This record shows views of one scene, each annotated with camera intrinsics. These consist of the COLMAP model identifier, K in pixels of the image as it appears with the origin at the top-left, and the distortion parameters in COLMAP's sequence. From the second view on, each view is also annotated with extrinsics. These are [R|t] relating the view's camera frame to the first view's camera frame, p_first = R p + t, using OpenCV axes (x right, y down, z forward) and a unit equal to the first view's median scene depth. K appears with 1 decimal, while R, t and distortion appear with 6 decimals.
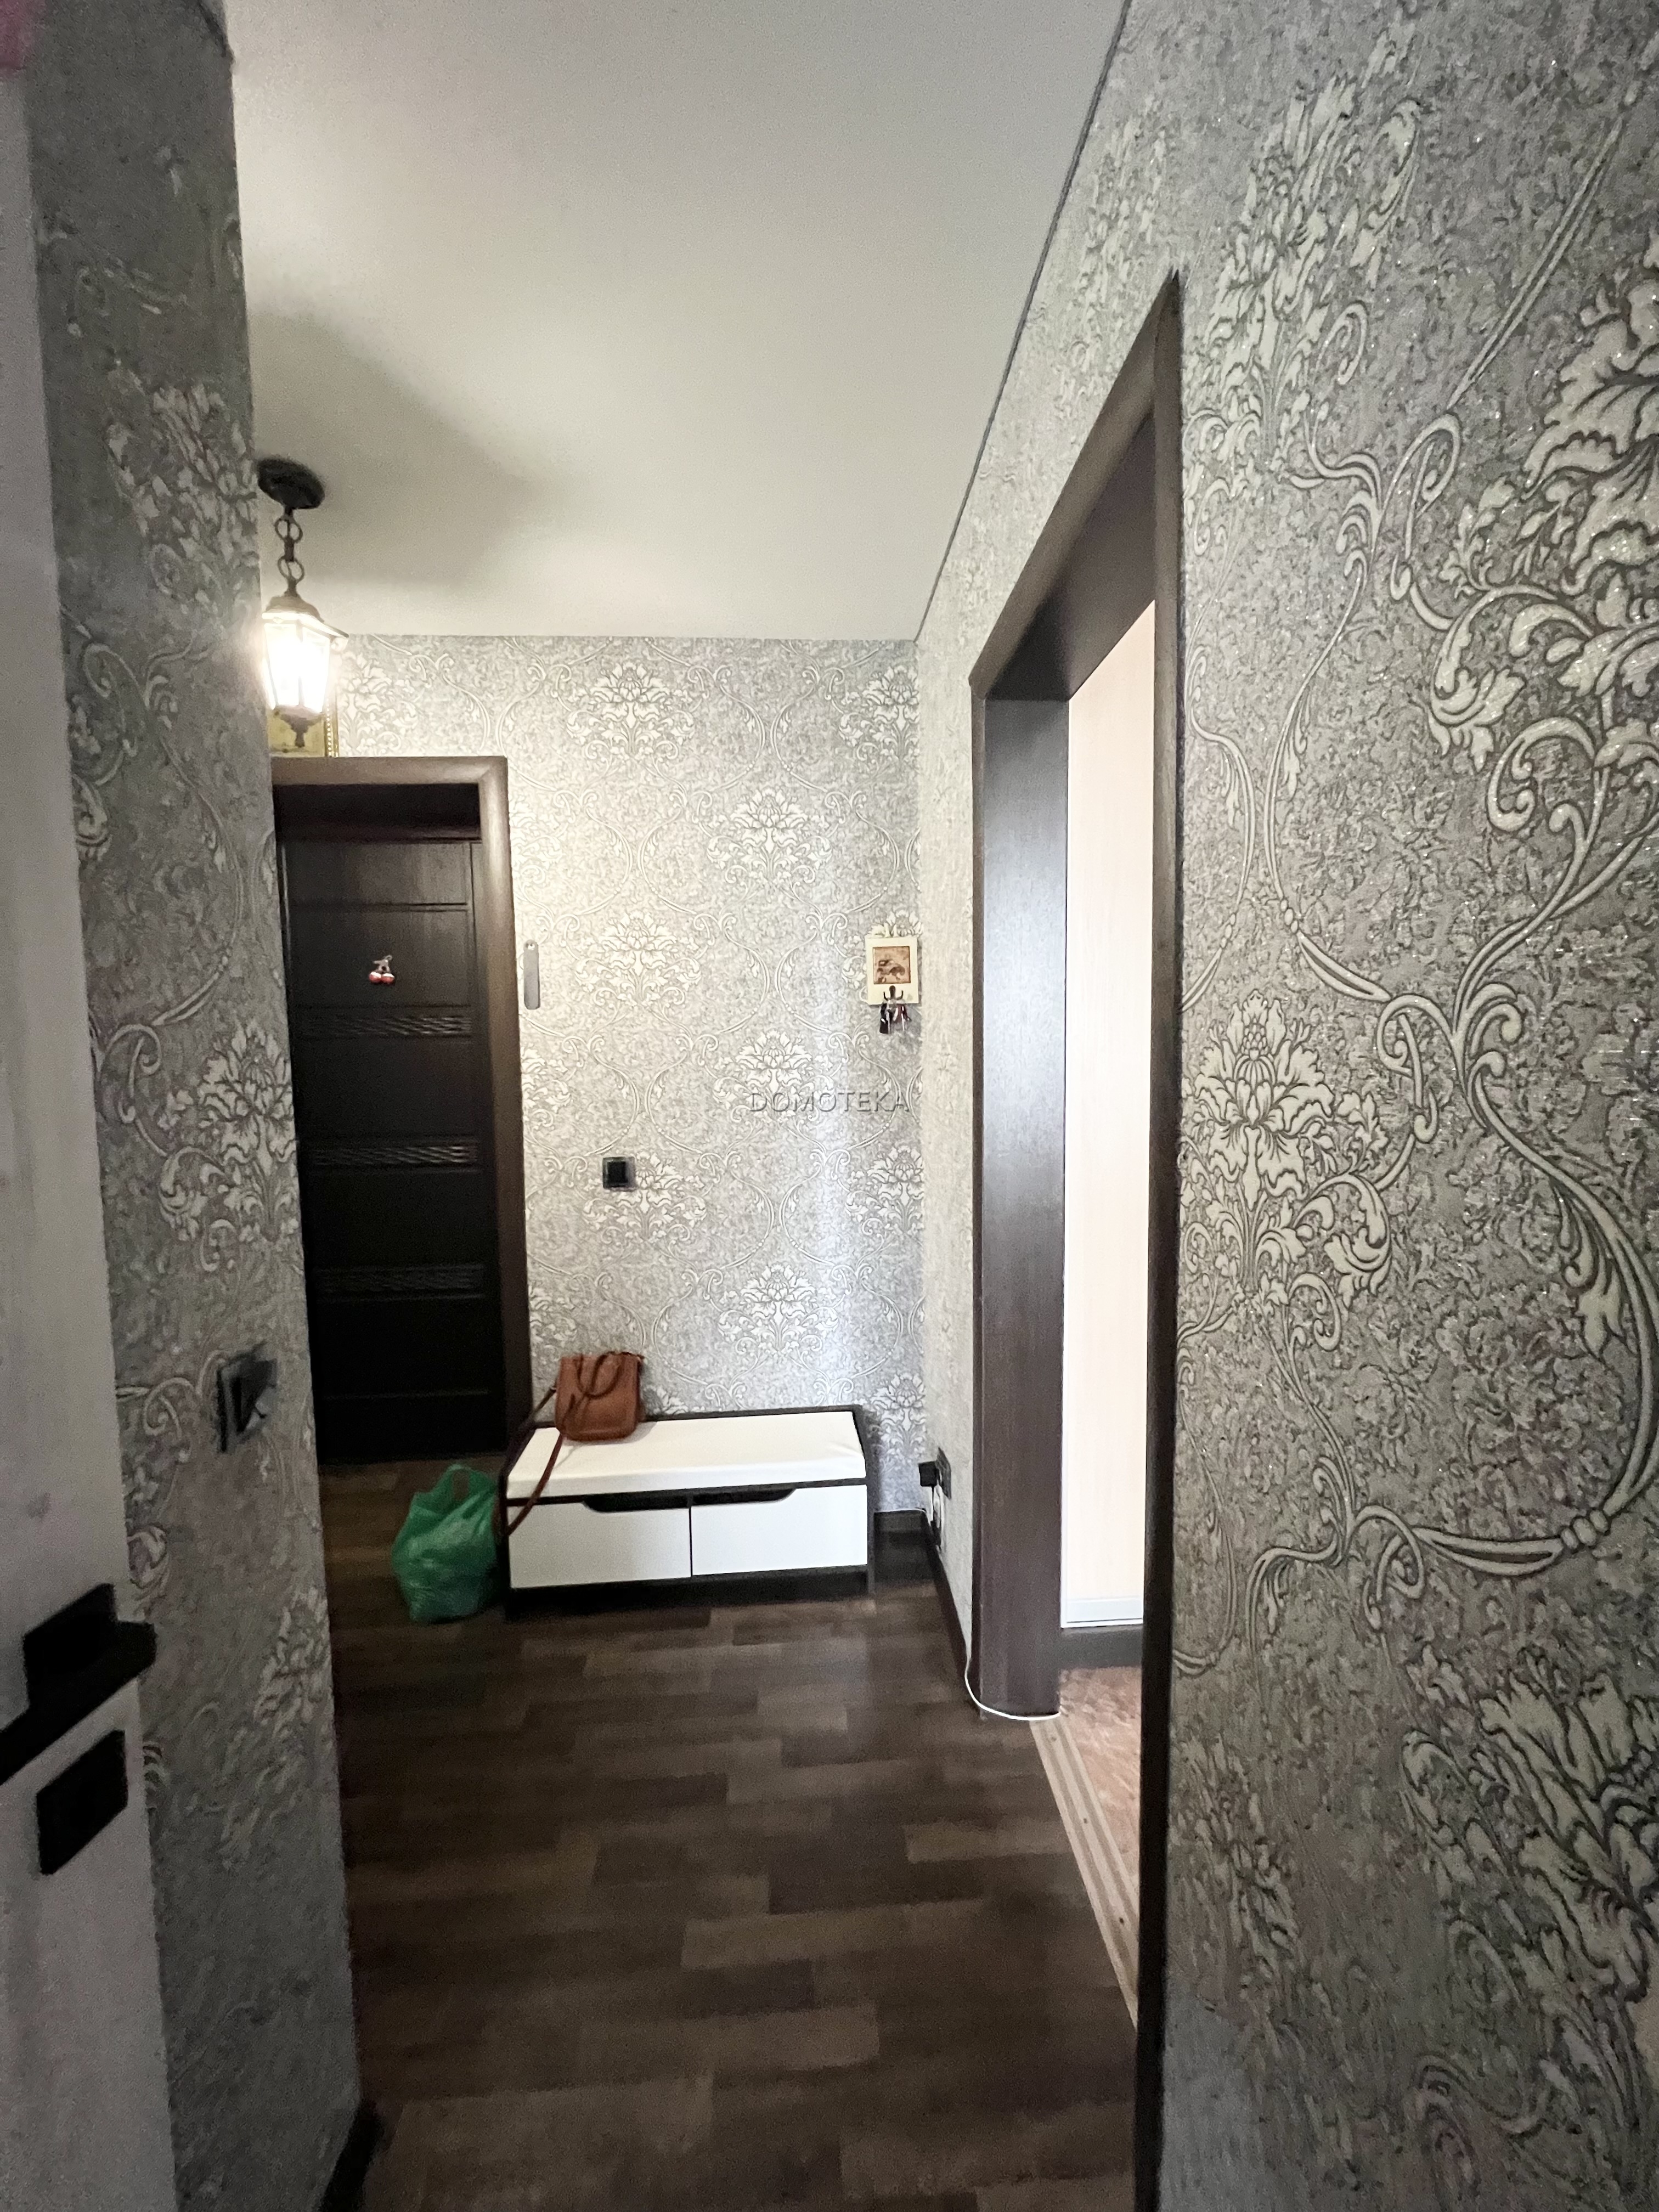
lens RADIAL K [[888.5, 0, 833.4], [0, 888.5, 1103.9], [0, 0, 1]] dist [-0.002045, 0.000204]
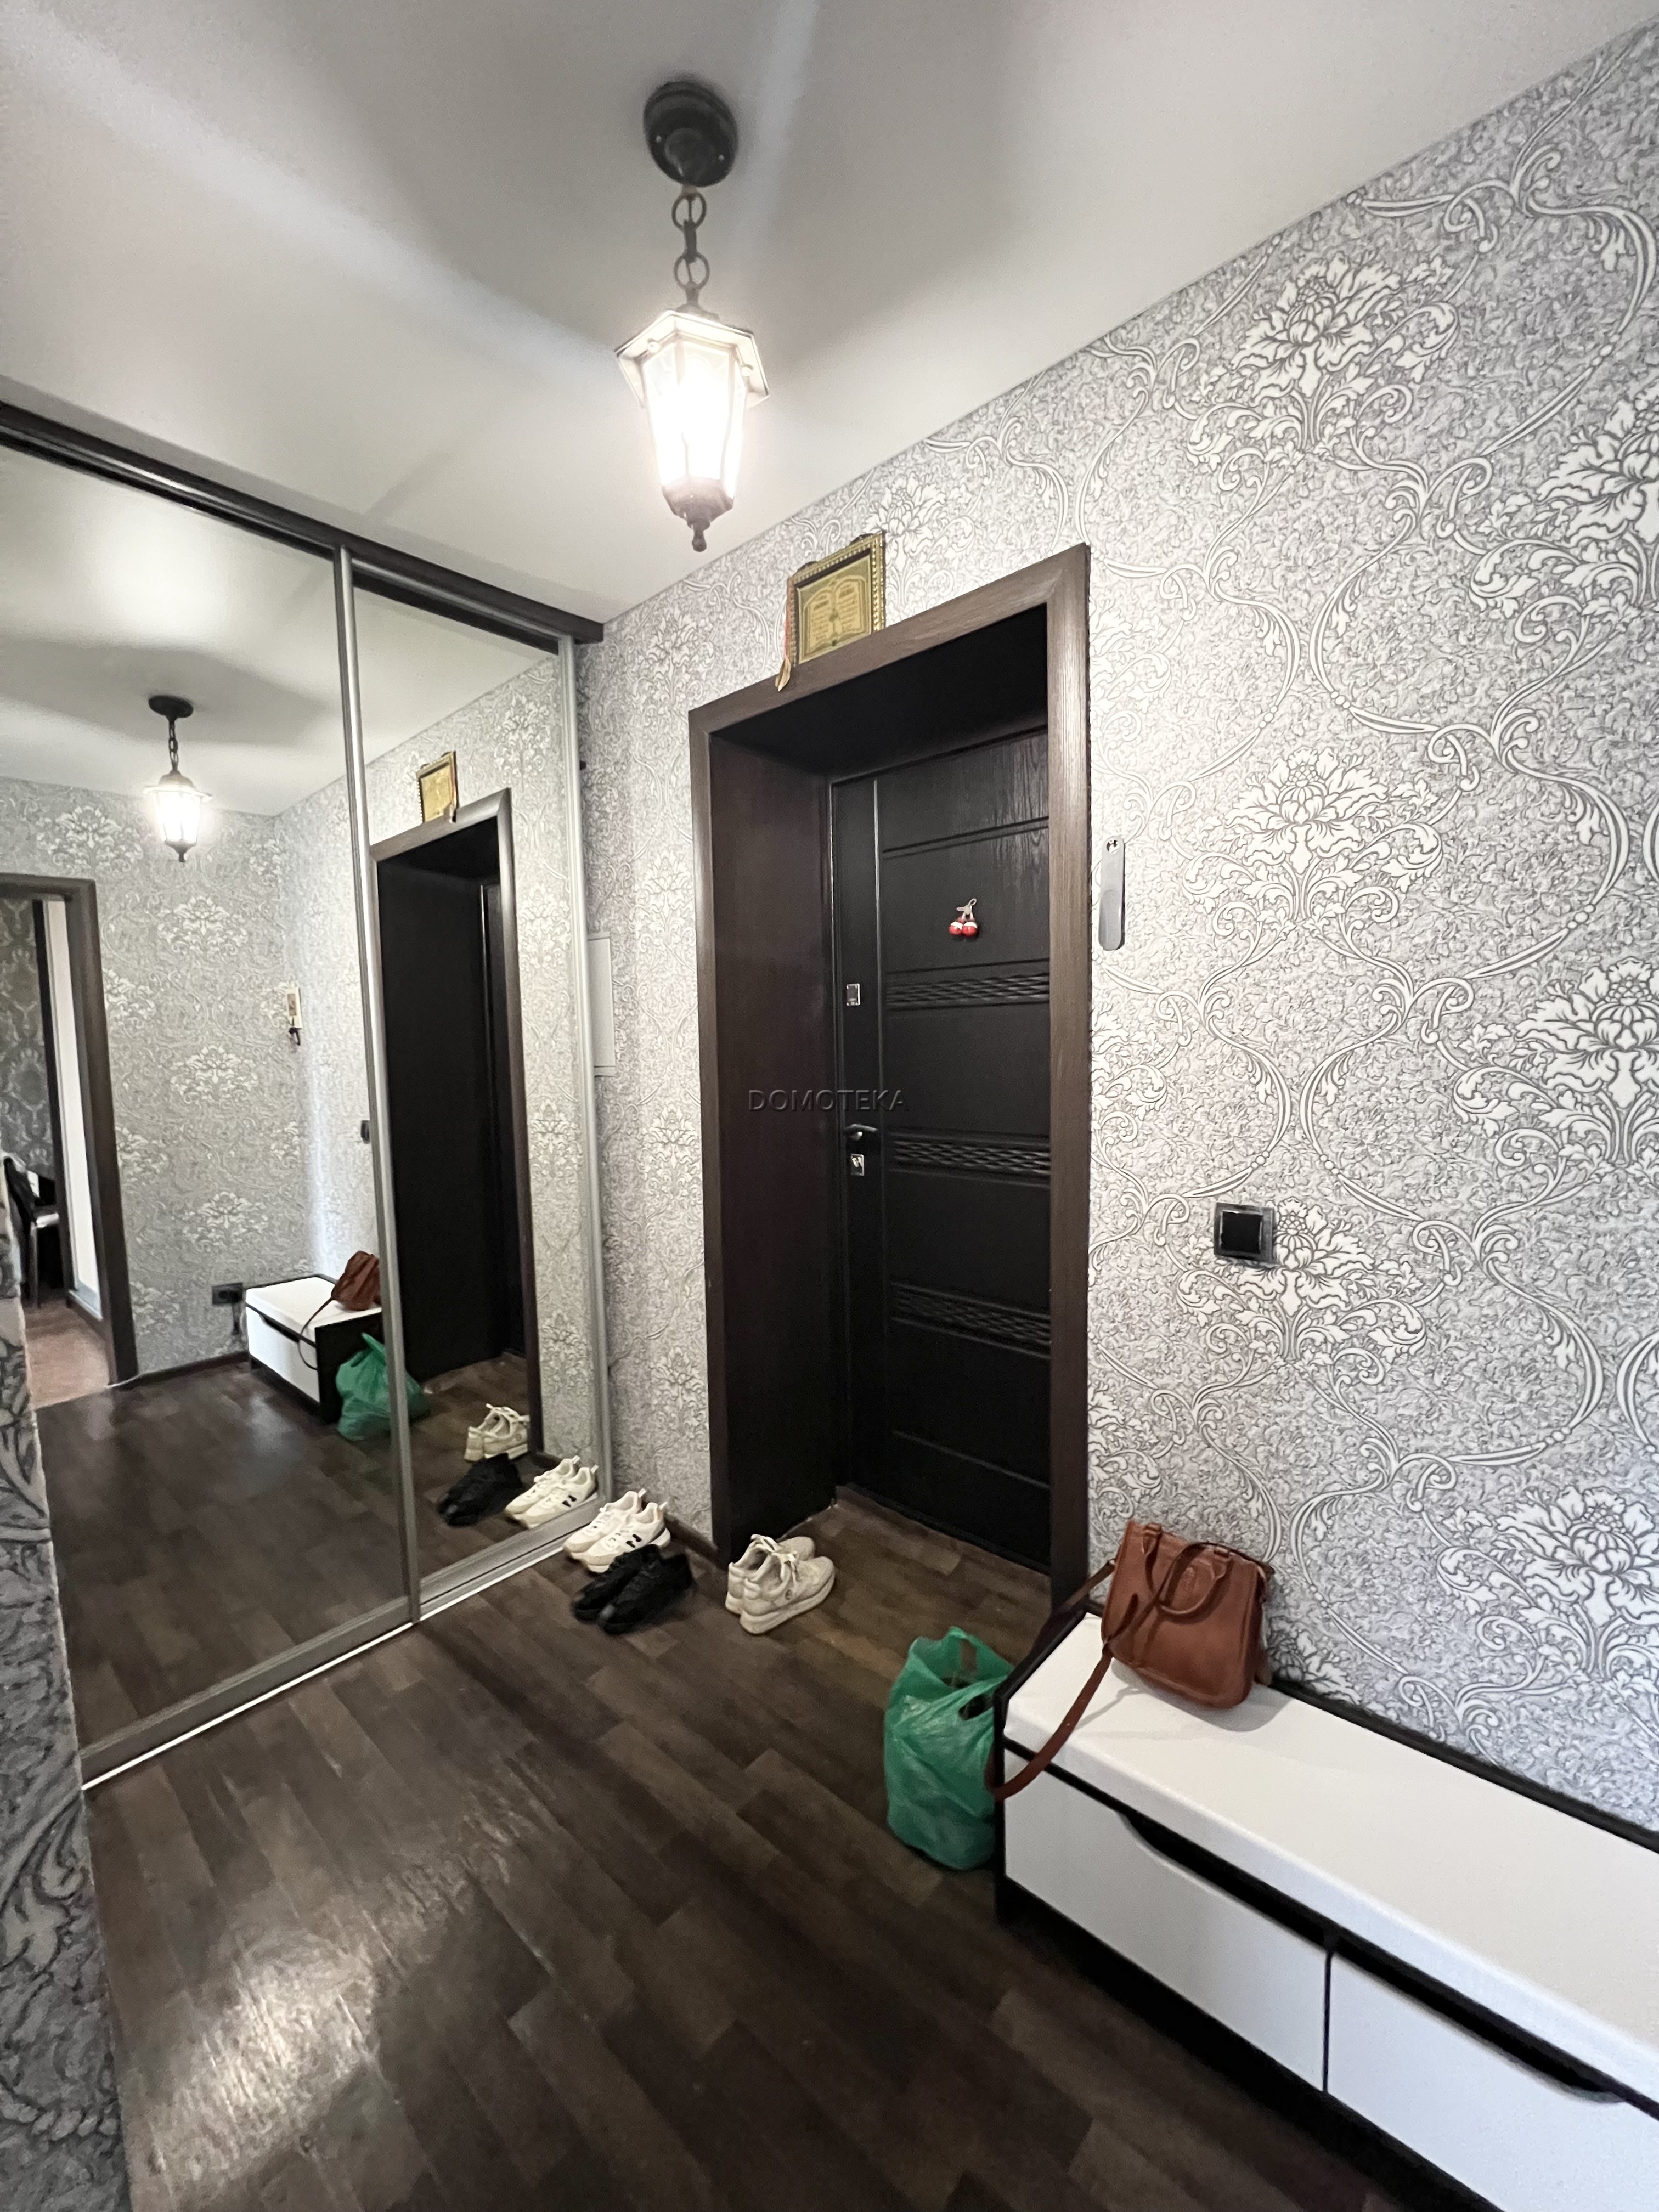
lens RADIAL K [[888.5, 0, 833.4], [0, 888.5, 1103.9], [0, 0, 1]] dist [-0.002045, 0.000204]
pose [[0.700601, 0.054472, -0.711471, -0.029507], [-0.039778, 0.998513, 0.037278, -0.014995], [0.712443, 0.002183, 0.701726, 0.429375]]
